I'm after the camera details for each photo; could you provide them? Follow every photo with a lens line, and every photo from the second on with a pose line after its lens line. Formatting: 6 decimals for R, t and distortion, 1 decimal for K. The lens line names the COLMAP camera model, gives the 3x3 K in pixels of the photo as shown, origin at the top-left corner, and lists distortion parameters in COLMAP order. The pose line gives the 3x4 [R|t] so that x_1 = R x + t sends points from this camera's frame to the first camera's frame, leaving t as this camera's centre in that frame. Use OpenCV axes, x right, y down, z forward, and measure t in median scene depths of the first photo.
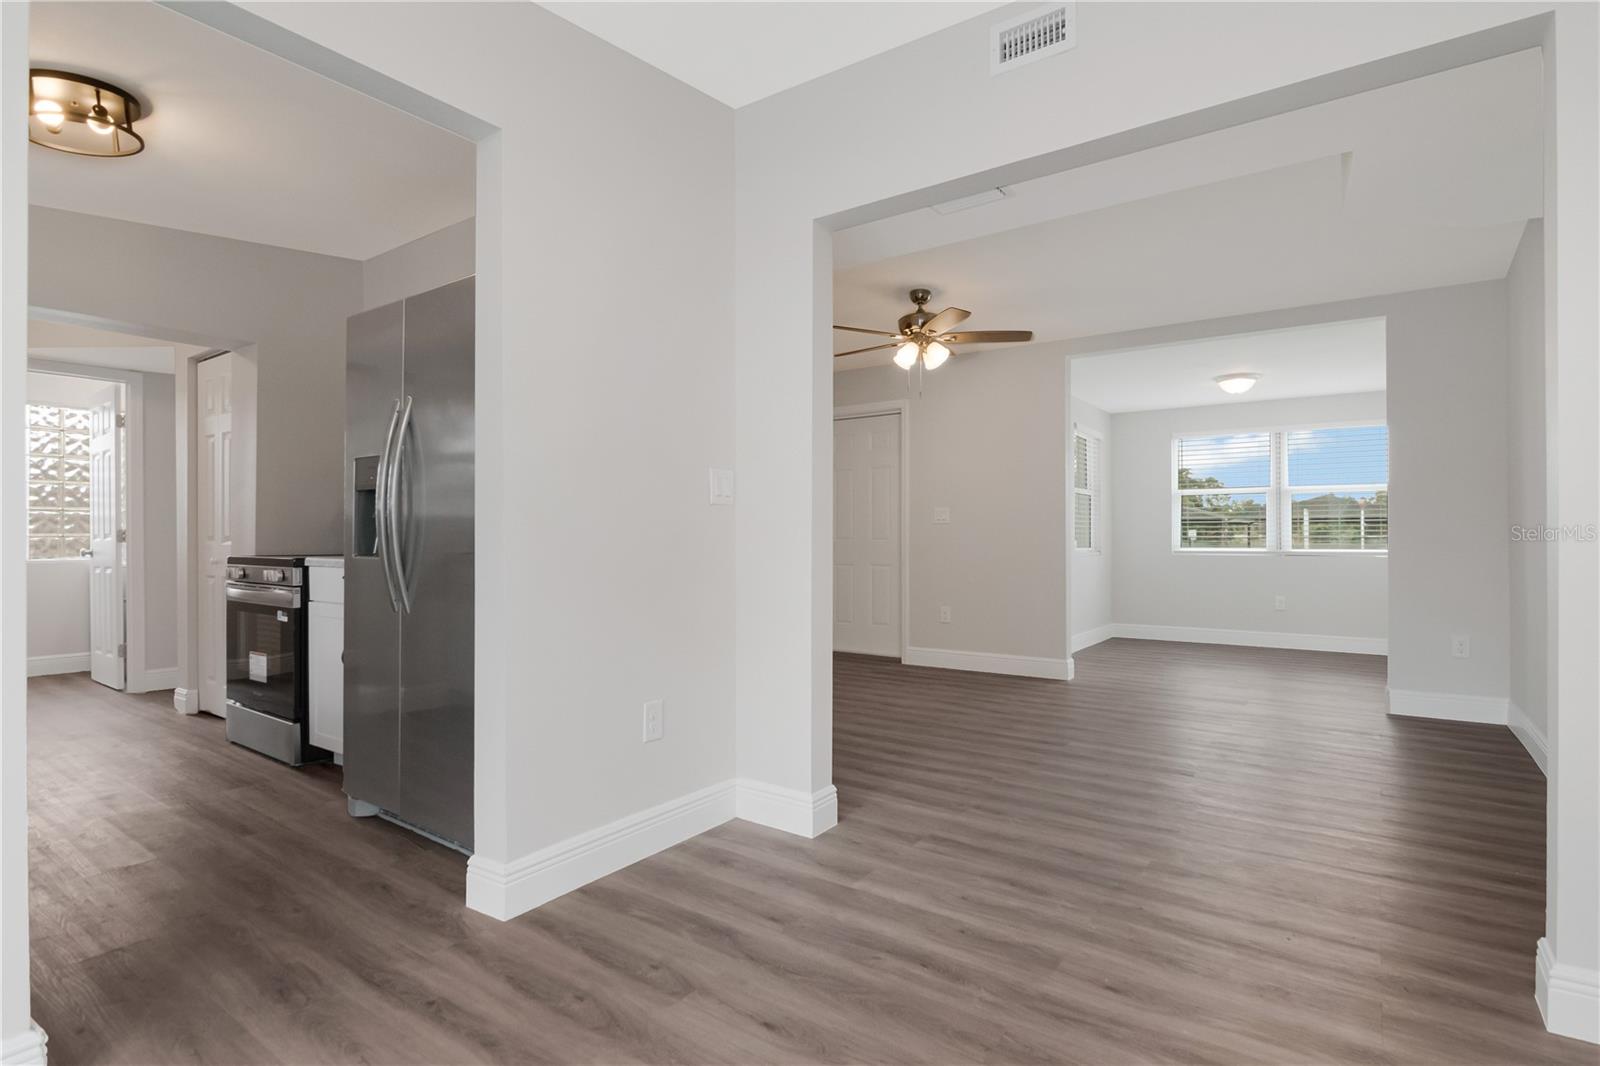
lens RADIAL K [[793.1, 0, 805.2], [0, 793.1, 534.2], [0, 0, 1]] dist [-0.001640, -0.008476]
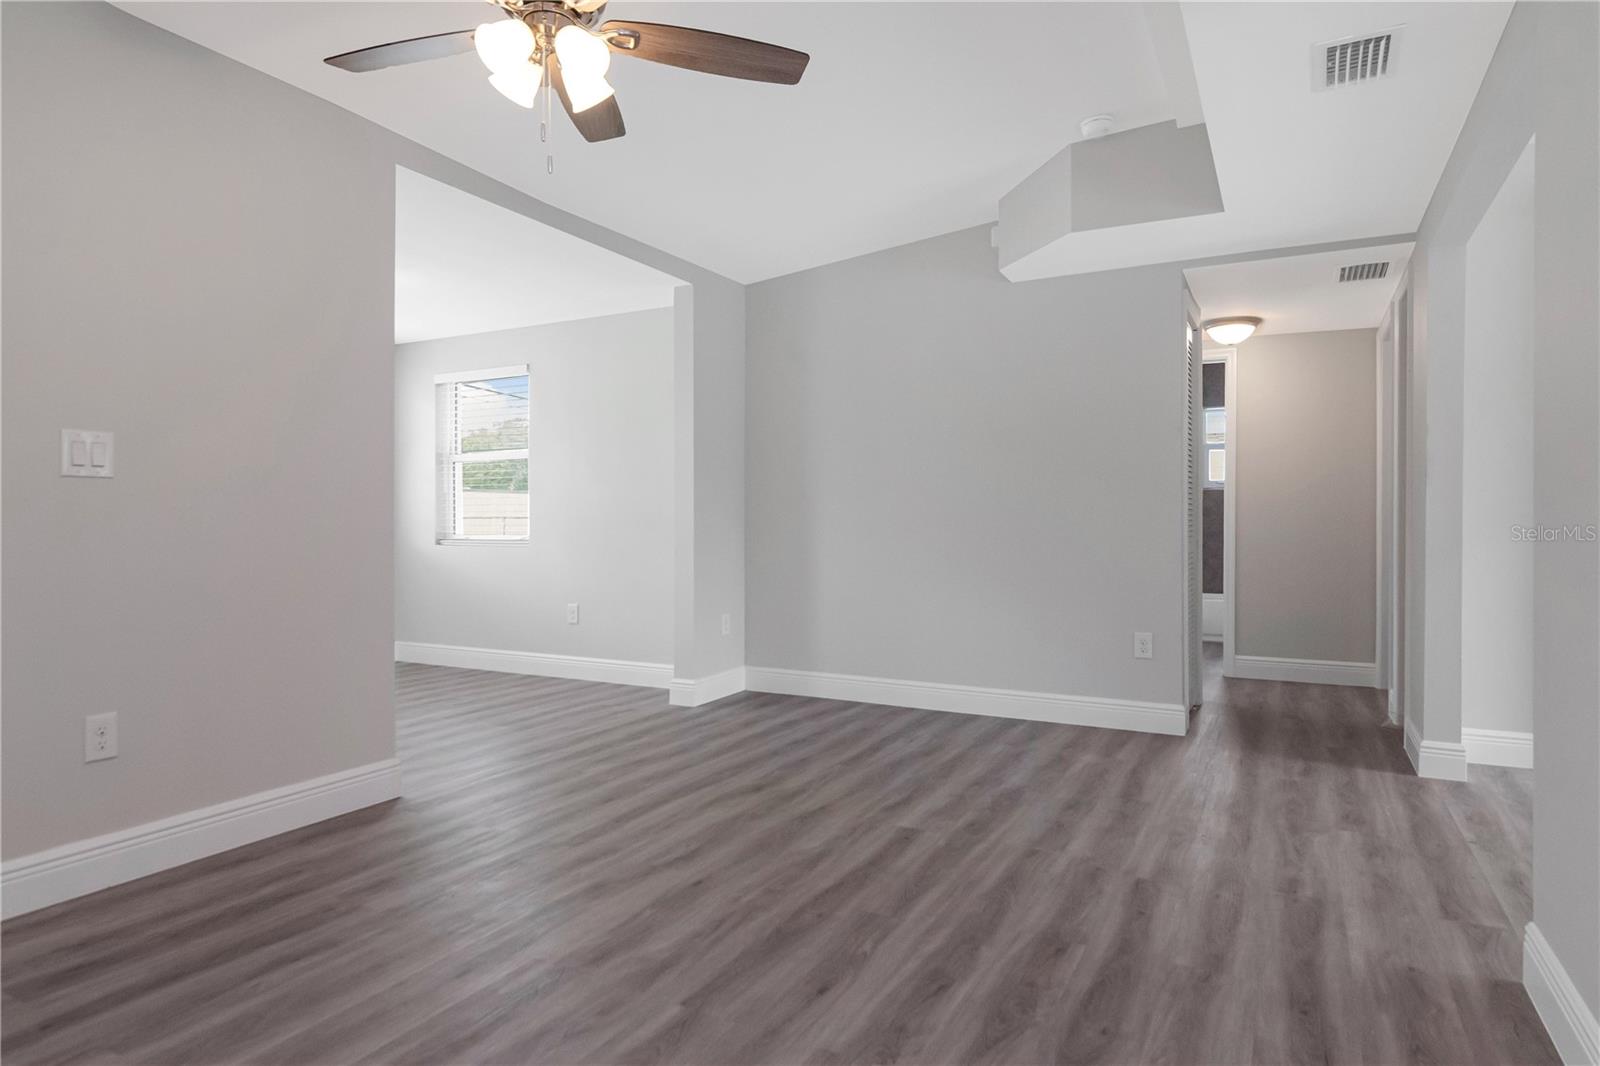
lens RADIAL K [[903.9, 0, 800.0], [0, 903.9, 533.0], [0, 0, 1]] dist [-0.004908, -0.003187]
pose [[-0.122363, -0.015106, 0.992371, -0.300254], [-0.006838, 0.999873, 0.014377, 0.003402], [-0.992462, -0.005027, -0.122450, 0.852441]]
